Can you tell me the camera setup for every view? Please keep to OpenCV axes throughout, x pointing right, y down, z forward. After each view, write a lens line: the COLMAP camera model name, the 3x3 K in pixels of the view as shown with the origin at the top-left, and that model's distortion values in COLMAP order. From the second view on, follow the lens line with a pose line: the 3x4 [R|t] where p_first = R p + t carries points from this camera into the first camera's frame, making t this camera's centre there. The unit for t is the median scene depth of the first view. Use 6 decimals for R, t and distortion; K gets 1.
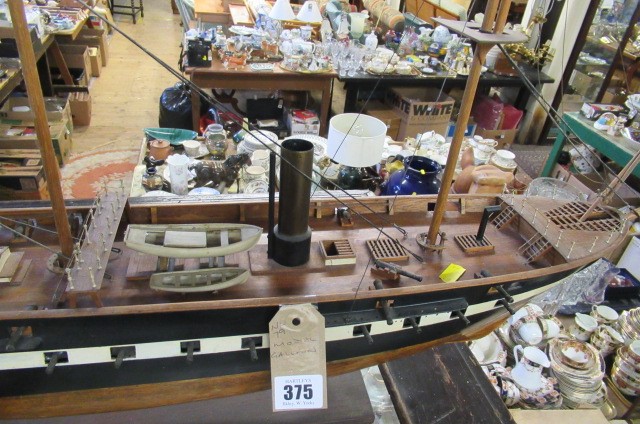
lens RADIAL K [[478.4, 0, 320.0], [0, 478.4, 212.0], [0, 0, 1]] dist [-0.007684, -0.000236]
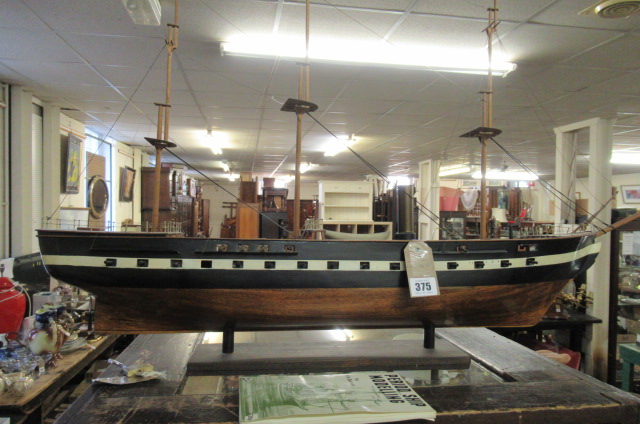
lens RADIAL K [[478.4, 0, 320.0], [0, 478.4, 212.0], [0, 0, 1]] dist [-0.007684, -0.000236]
pose [[0.994134, -0.077360, -0.075582, -0.020832], [0.023453, 0.836405, -0.547610, 0.084451], [0.105580, 0.542625, 0.833313, -0.056623]]
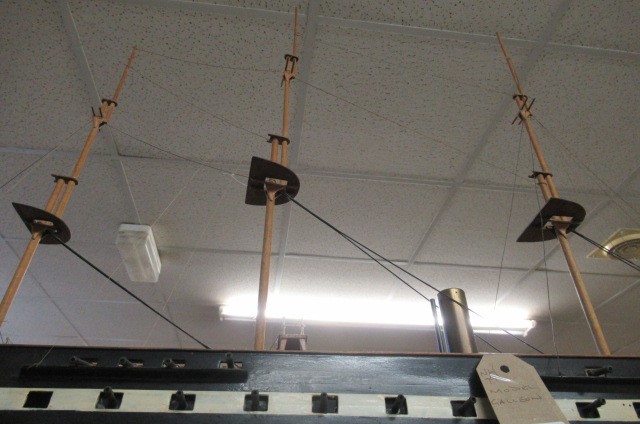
lens RADIAL K [[478.4, 0, 320.0], [0, 478.4, 212.0], [0, 0, 1]] dist [-0.007684, -0.000236]
pose [[0.989507, -0.142142, -0.025932, -0.024378], [0.029077, 0.371696, -0.927899, 0.069417], [0.141532, 0.917408, 0.371929, 0.023044]]
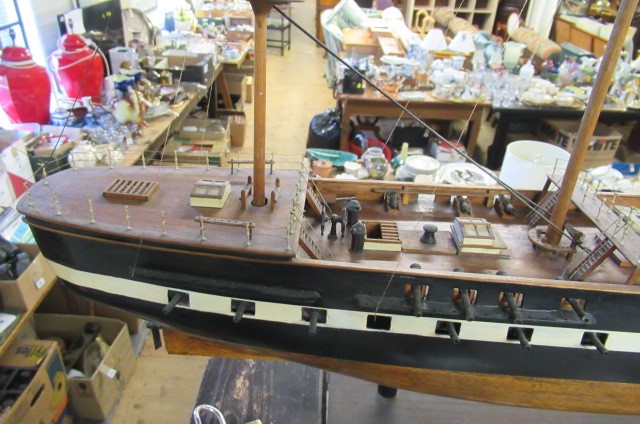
lens RADIAL K [[478.4, 0, 320.0], [0, 478.4, 212.0], [0, 0, 1]] dist [-0.007684, -0.000236]
pose [[0.970778, 0.071112, -0.229201, -0.058875], [-0.085782, 0.994812, -0.054678, 0.010897], [0.224124, 0.072742, 0.971842, -0.001106]]
